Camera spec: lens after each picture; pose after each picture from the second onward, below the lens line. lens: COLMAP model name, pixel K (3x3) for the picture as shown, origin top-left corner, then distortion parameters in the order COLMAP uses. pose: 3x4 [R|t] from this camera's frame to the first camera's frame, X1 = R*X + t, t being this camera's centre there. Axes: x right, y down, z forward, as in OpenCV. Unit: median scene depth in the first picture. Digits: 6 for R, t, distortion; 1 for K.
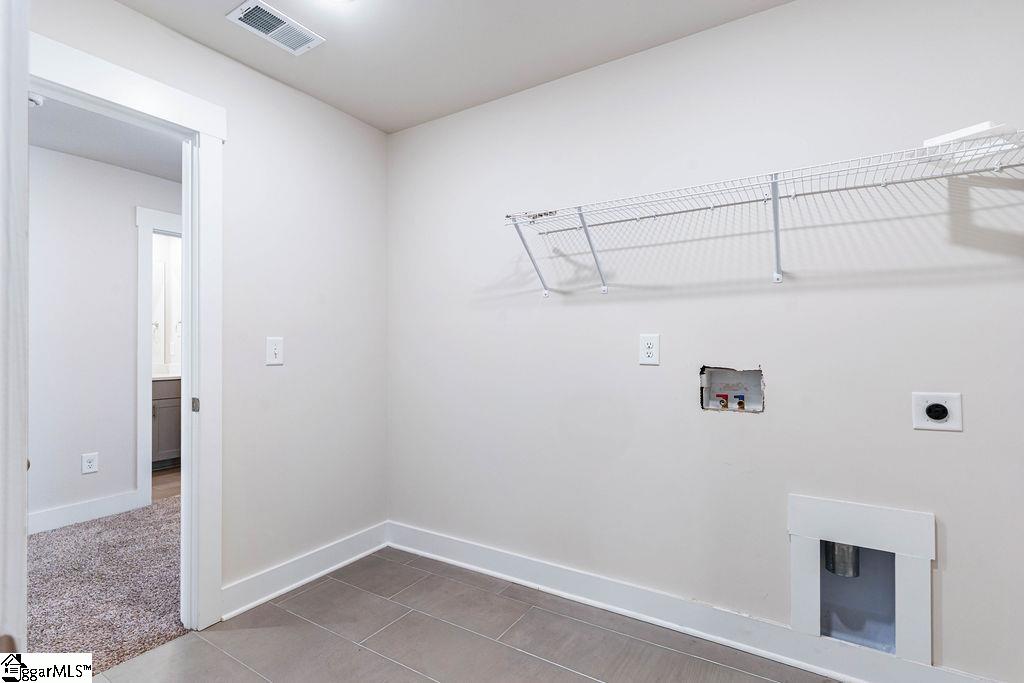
lens RADIAL K [[494.9, 0, 512.0], [0, 494.9, 341.5], [0, 0, 1]] dist [0.000597, -0.000326]
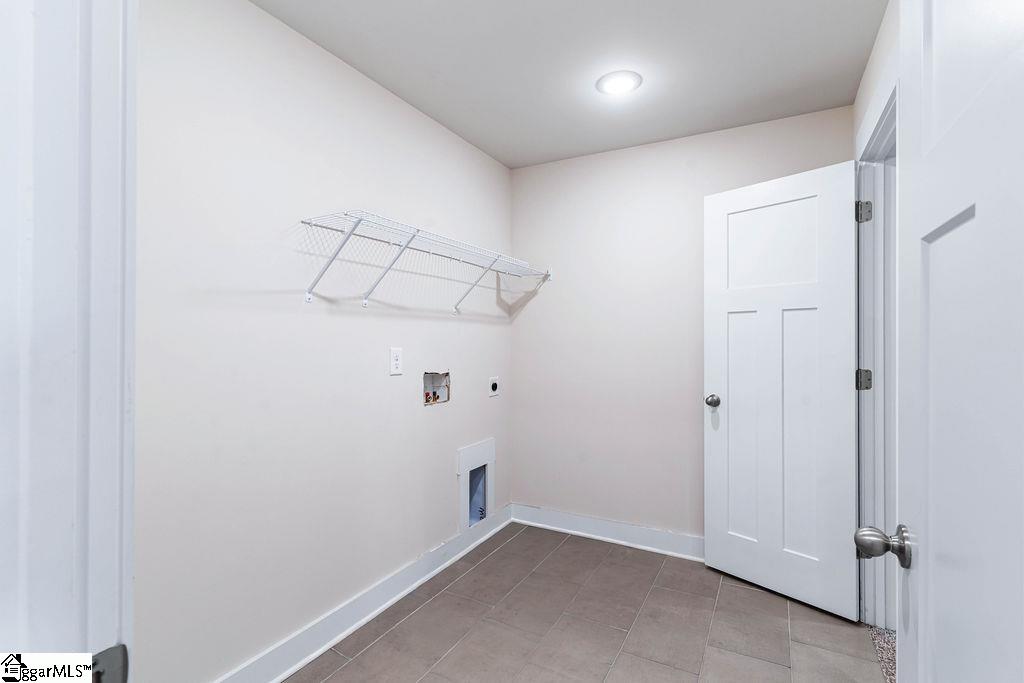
lens RADIAL K [[494.9, 0, 512.0], [0, 494.9, 341.5], [0, 0, 1]] dist [0.000597, -0.000326]
pose [[-0.073575, -0.000807, 0.997289, -0.881326], [-0.014749, 0.999891, -0.000279, -0.033268], [-0.997181, -0.014729, -0.073579, 0.824005]]
